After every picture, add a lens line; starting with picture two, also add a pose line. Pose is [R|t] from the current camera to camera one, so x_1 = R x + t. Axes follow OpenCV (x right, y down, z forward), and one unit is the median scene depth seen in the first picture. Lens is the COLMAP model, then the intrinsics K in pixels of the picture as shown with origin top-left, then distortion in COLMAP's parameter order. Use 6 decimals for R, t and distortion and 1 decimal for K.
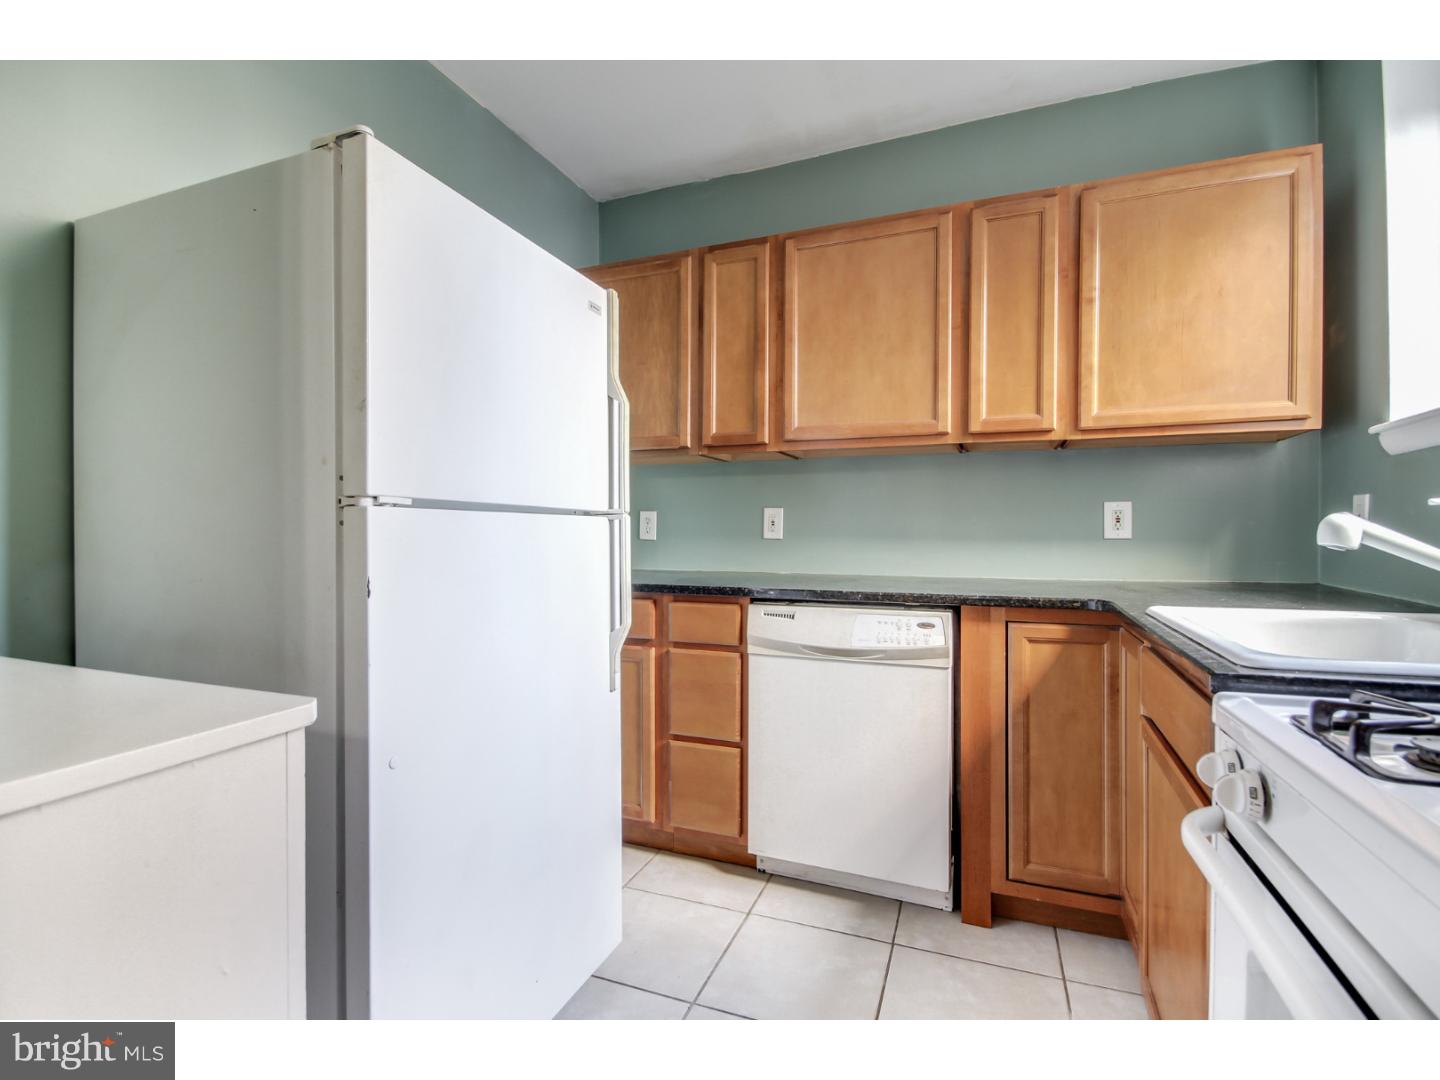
lens RADIAL K [[690.9, 0, 720.3], [0, 690.9, 539.5], [0, 0, 1]] dist [0.004420, -0.004834]
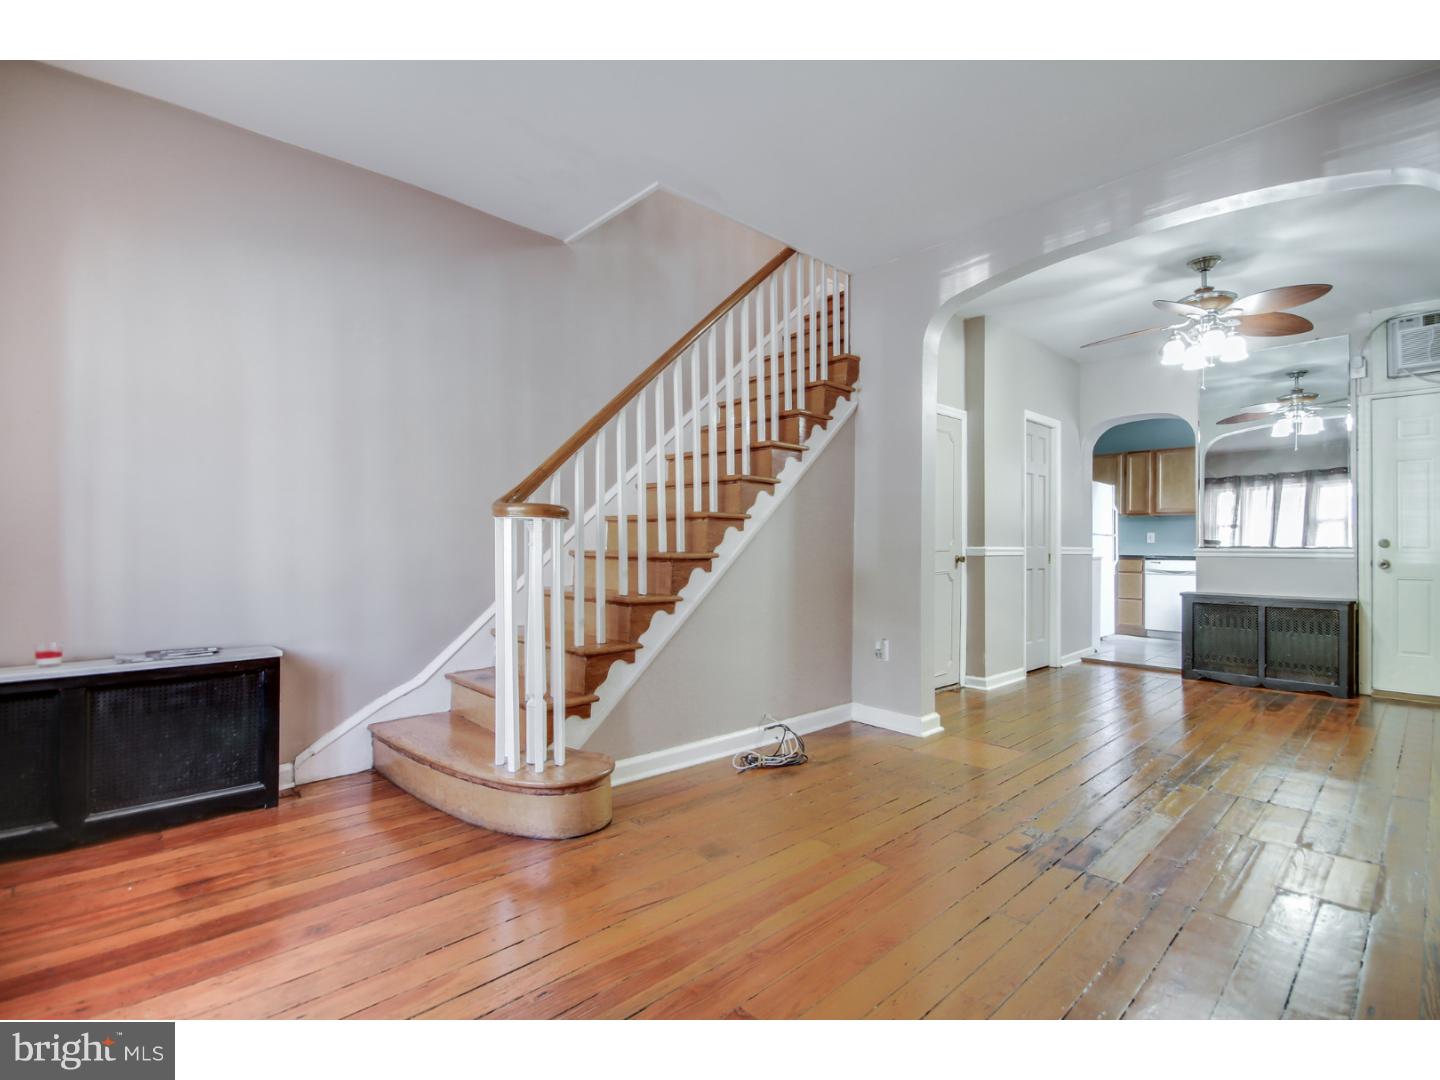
lens RADIAL K [[690.9, 0, 717.7], [0, 690.9, 538.2], [0, 0, 1]] dist [0.004420, -0.004834]
pose [[0.904053, 0.001800, -0.427417, -0.433861], [-0.012520, 0.999674, -0.022274, 0.087448], [0.427237, 0.025488, 0.903780, -3.209499]]
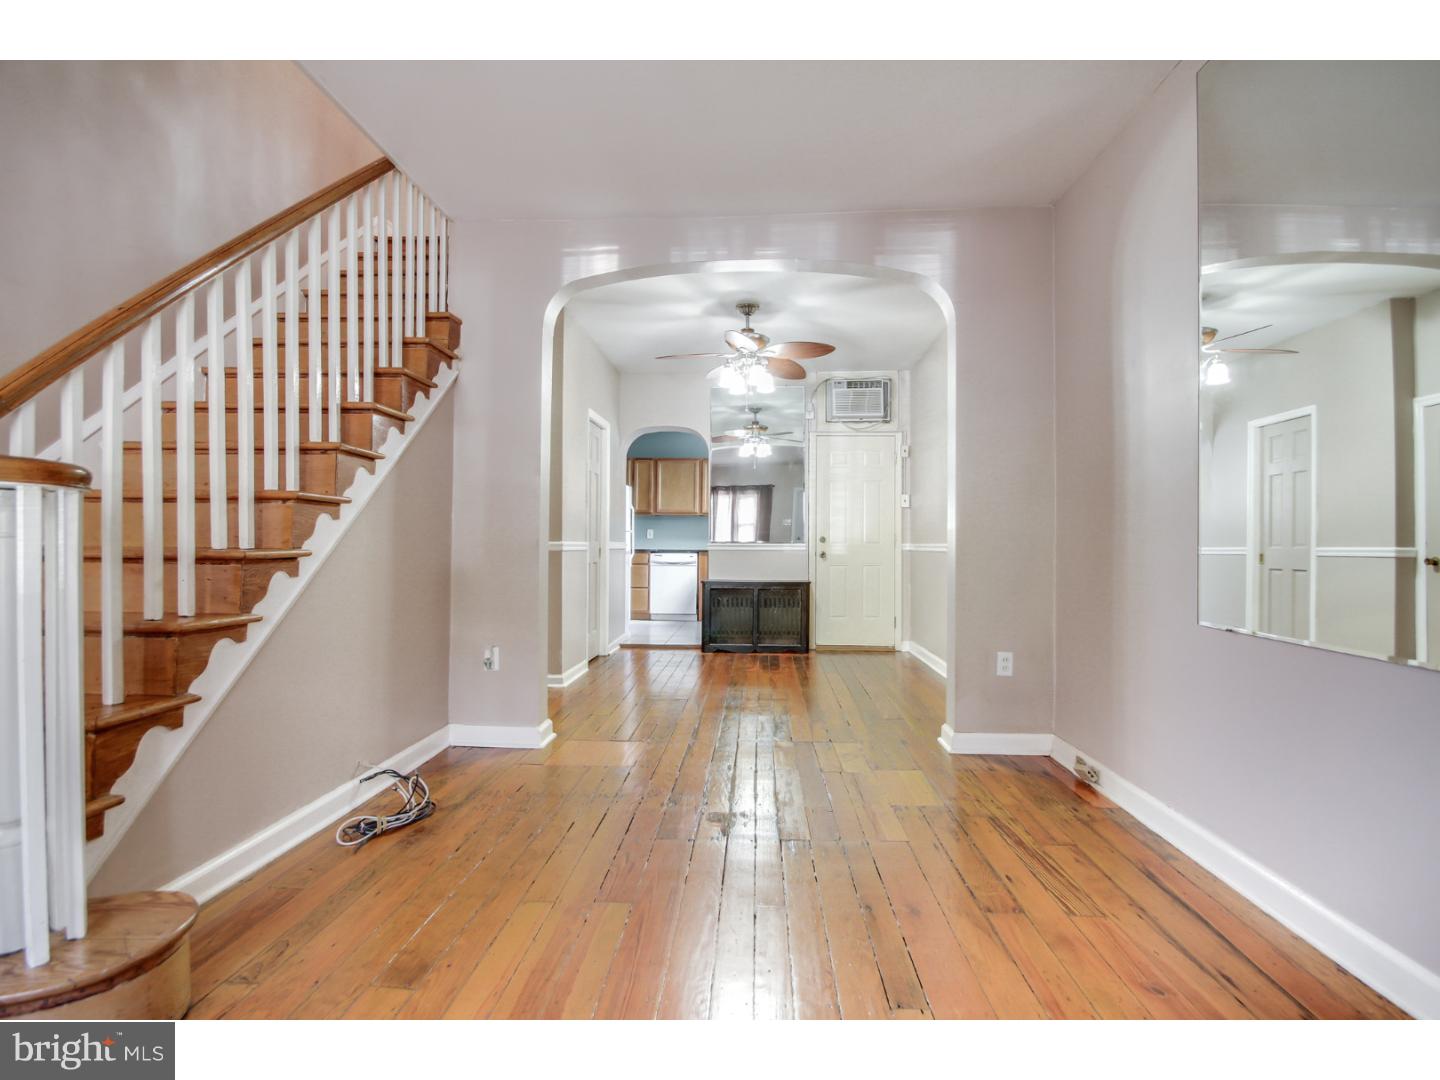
lens RADIAL K [[690.9, 0, 750.6], [0, 690.9, 532.8], [0, 0, 1]] dist [0.004420, -0.004834]
pose [[0.937715, 0.013309, 0.347150, -0.834219], [-0.003467, 0.999575, -0.028956, 0.088720], [-0.347388, 0.025949, 0.937362, -3.079936]]
